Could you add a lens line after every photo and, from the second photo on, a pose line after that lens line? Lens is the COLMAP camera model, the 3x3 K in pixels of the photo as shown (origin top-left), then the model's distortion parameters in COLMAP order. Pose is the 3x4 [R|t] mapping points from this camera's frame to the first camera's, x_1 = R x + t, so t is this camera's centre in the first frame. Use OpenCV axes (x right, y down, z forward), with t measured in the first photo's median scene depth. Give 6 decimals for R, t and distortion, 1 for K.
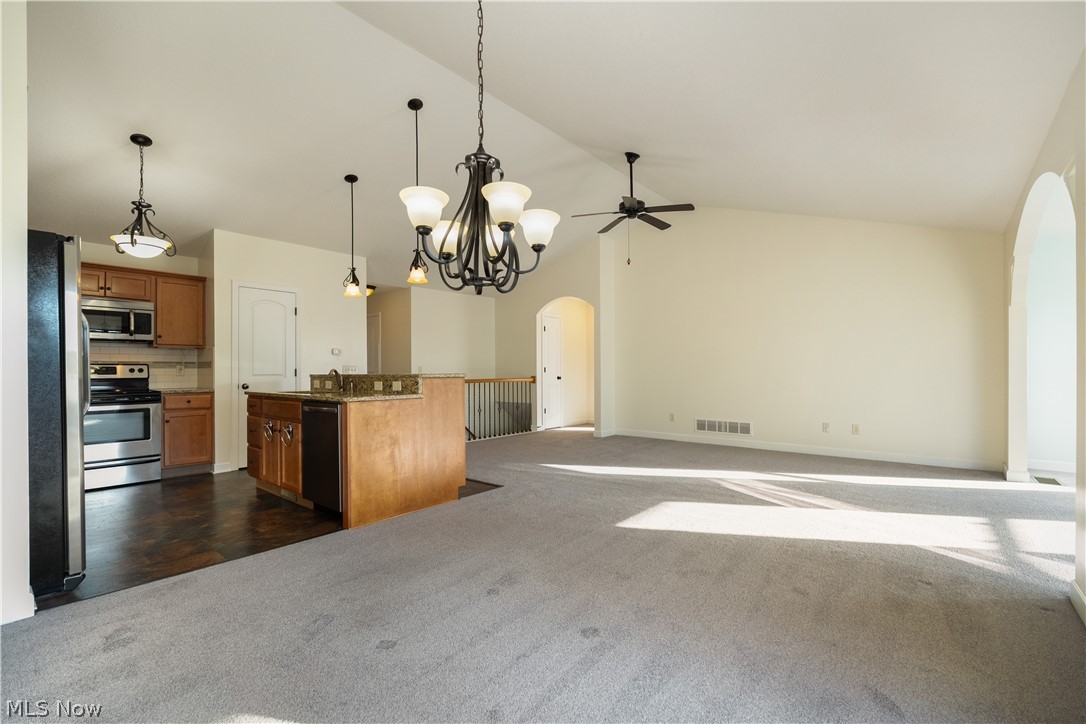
lens RADIAL K [[470.4, 0, 542.3], [0, 470.4, 365.2], [0, 0, 1]] dist [-0.008178, -0.000062]
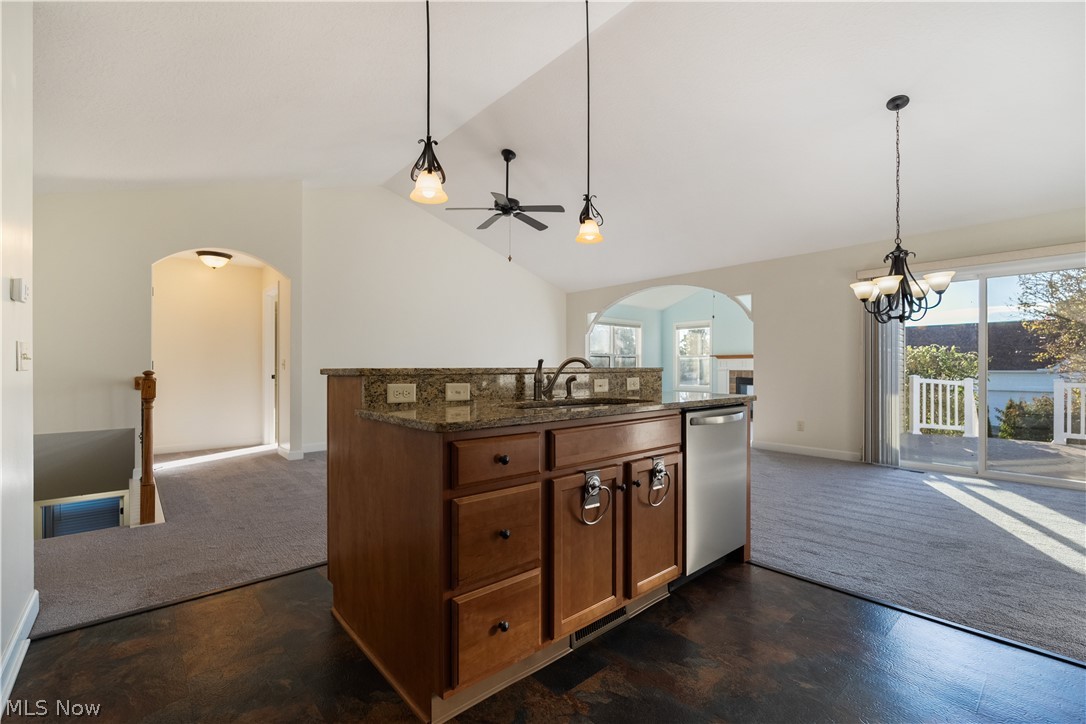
lens RADIAL K [[470.4, 0, 542.3], [0, 470.4, 365.2], [0, 0, 1]] dist [-0.008178, -0.000062]
pose [[0.150758, 0.011031, 0.988509, -1.024433], [-0.009343, 0.999909, -0.009733, 0.022842], [-0.988527, -0.007769, 0.150847, 1.000269]]
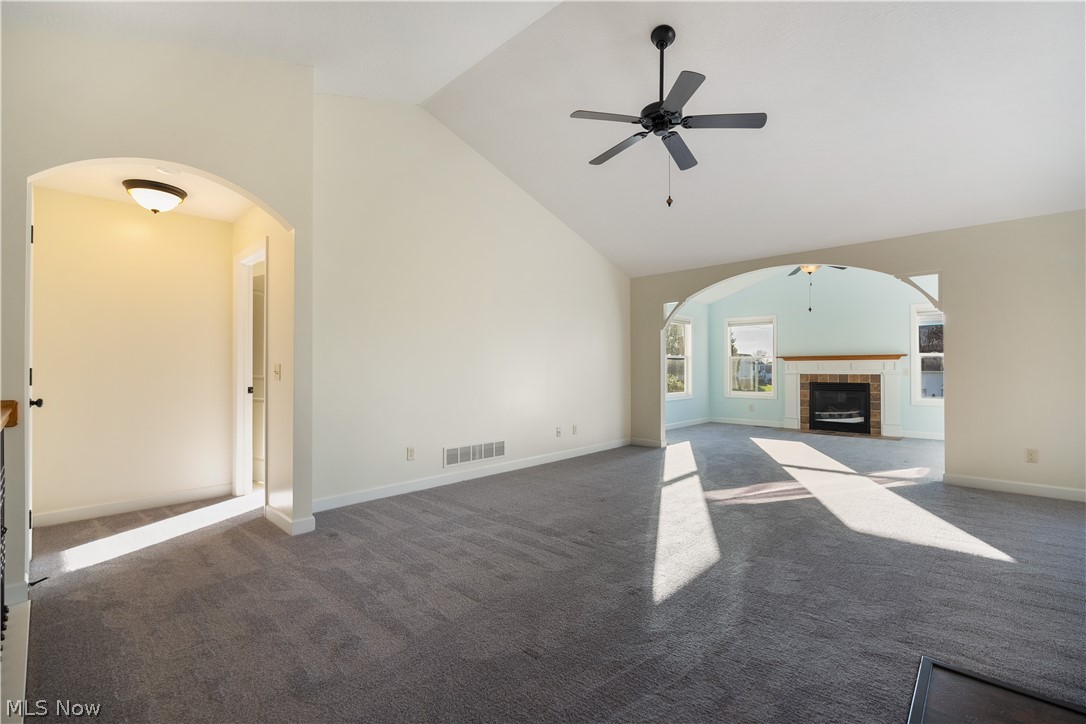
lens RADIAL K [[468.8, 0, 542.2], [0, 468.8, 362.7], [0, 0, 1]] dist [-0.003365, -0.000205]
pose [[0.058042, 0.018766, 0.998138, -0.567120], [-0.005717, 0.999813, -0.018465, 0.009149], [-0.998298, -0.004635, 0.058138, 1.456191]]
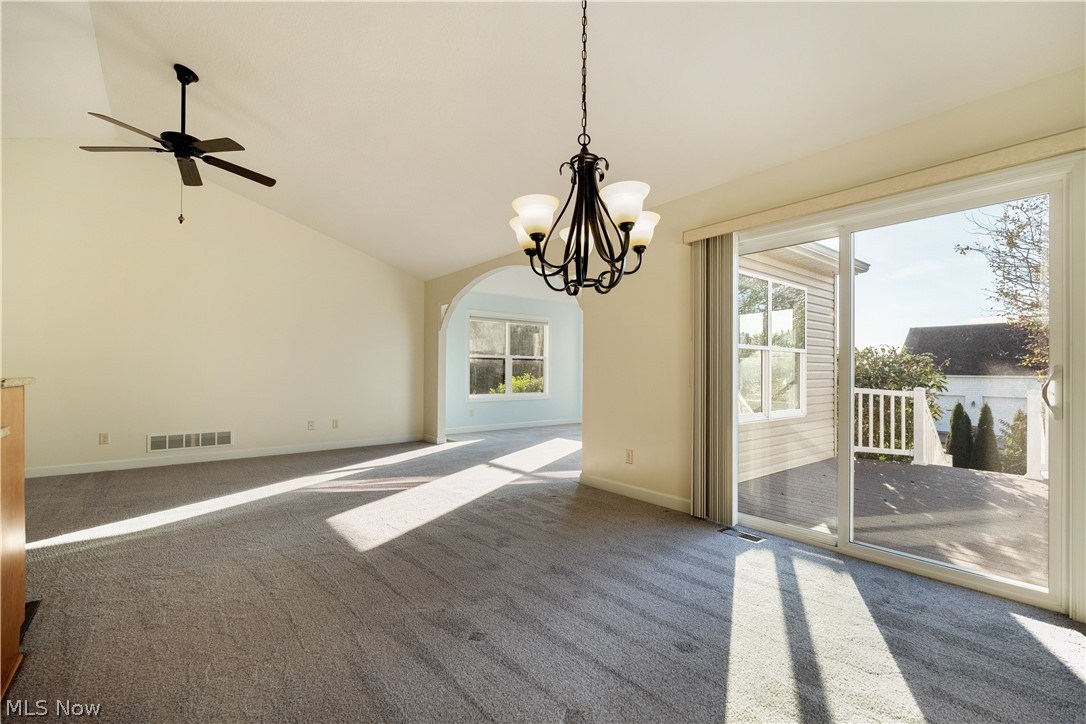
lens RADIAL K [[470.4, 0, 542.3], [0, 470.4, 365.2], [0, 0, 1]] dist [-0.008178, -0.000062]
pose [[0.191284, 0.017246, 0.981383, -0.514557], [-0.012769, 0.999805, -0.015081, 0.007236], [-0.981452, -0.009646, 0.191466, 0.416878]]
